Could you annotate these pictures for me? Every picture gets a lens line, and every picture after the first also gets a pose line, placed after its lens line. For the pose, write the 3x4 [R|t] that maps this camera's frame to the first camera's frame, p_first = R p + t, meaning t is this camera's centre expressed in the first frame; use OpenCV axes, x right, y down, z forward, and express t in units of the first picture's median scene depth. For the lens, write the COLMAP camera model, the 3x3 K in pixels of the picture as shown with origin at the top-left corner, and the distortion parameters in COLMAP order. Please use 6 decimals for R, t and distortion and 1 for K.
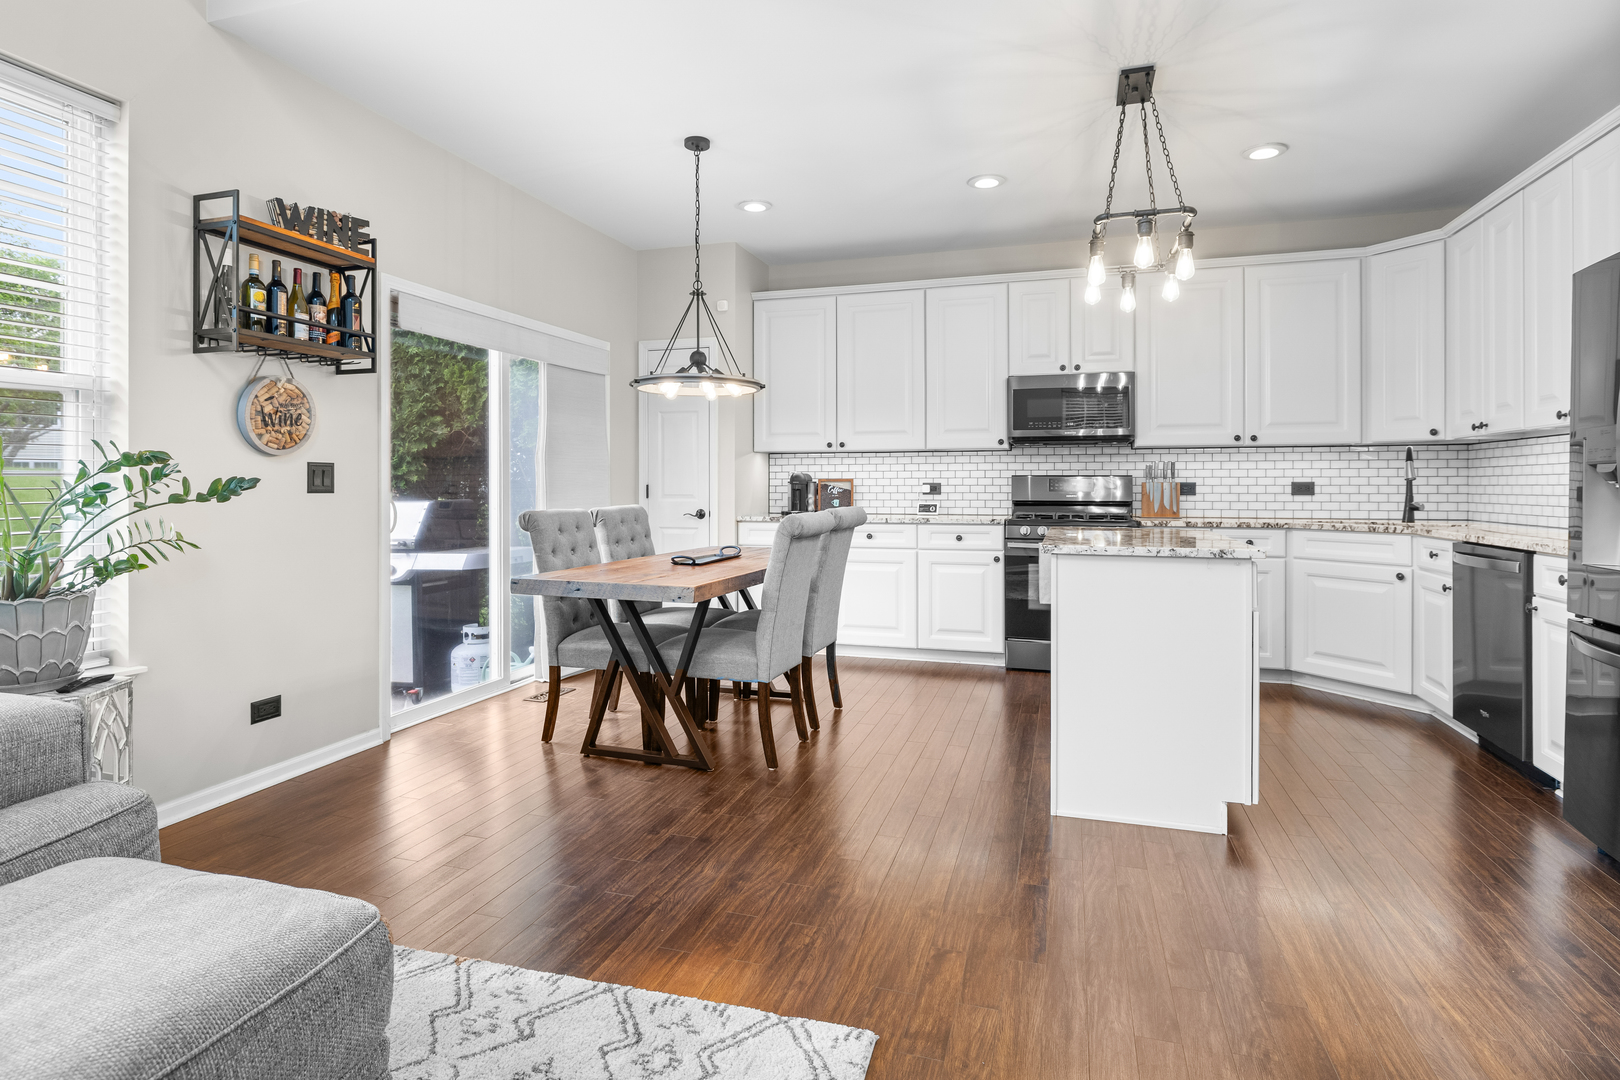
lens RADIAL K [[833.5, 0, 809.8], [0, 833.5, 481.4], [0, 0, 1]] dist [-0.001983, -0.000034]
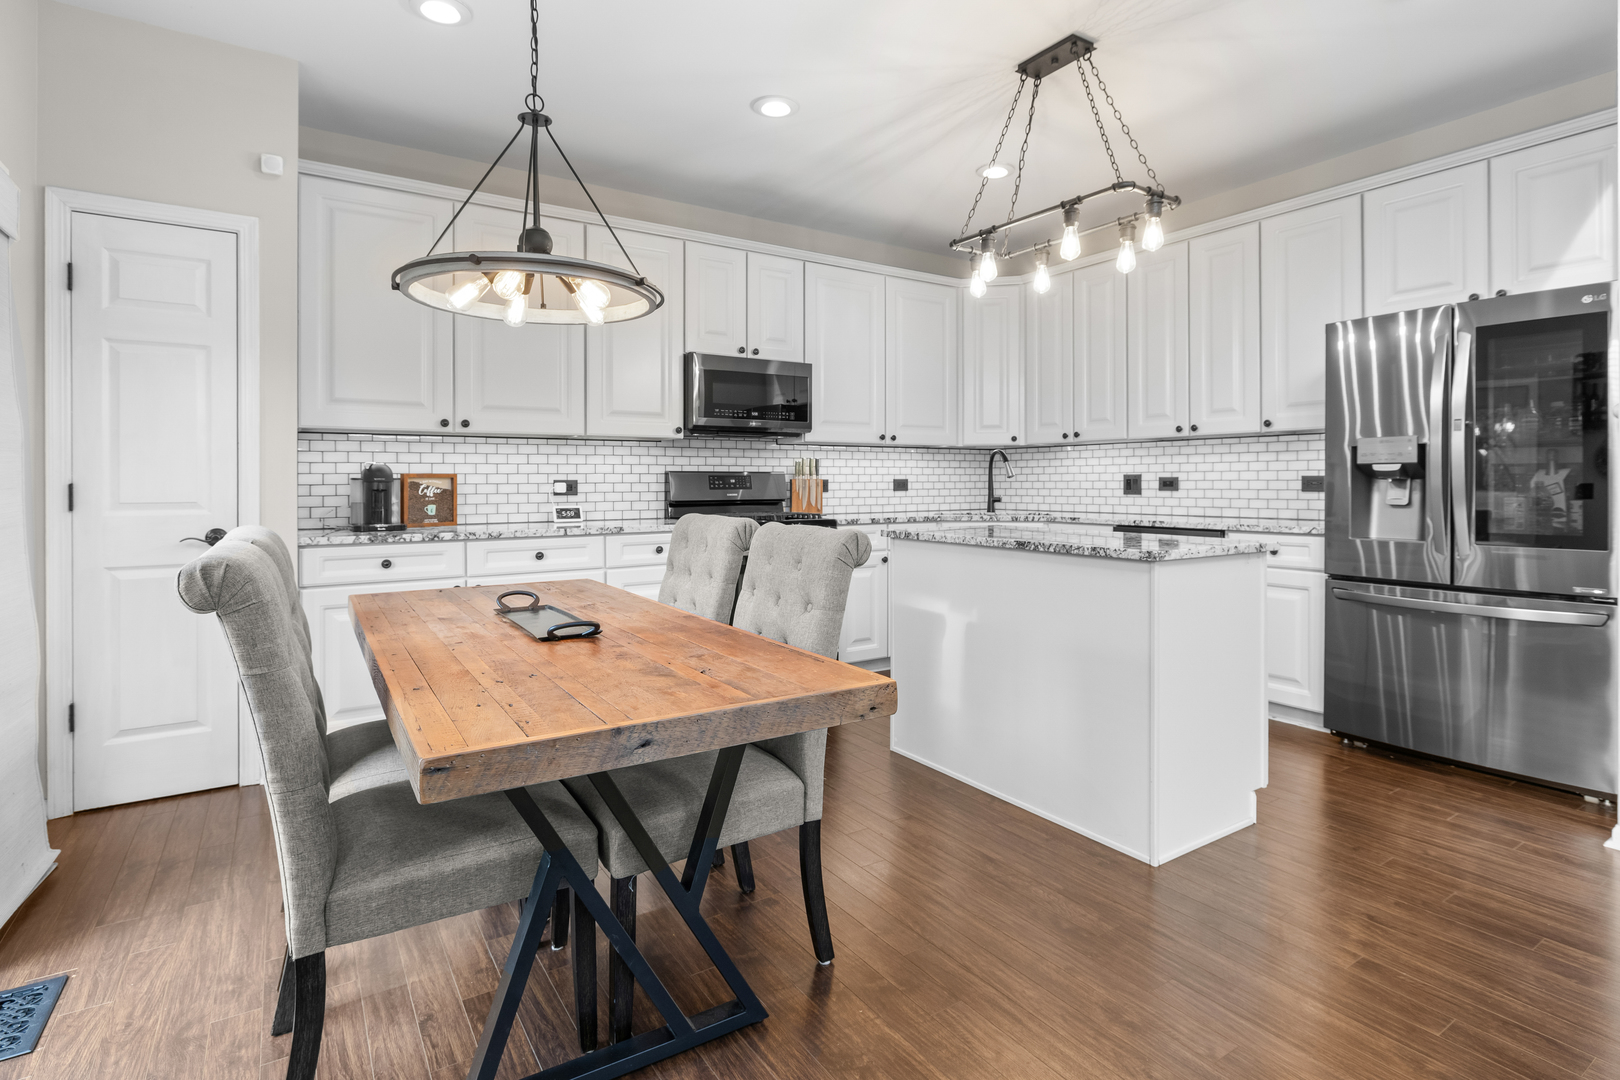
lens RADIAL K [[793.3, 0, 815.6], [0, 793.3, 482.3], [0, 0, 1]] dist [-0.007085, -0.000401]
pose [[0.638180, -0.002371, 0.769883, -0.290609], [0.000592, 0.999996, 0.002589, 0.002402], [-0.769887, -0.001196, 0.638180, 0.390986]]
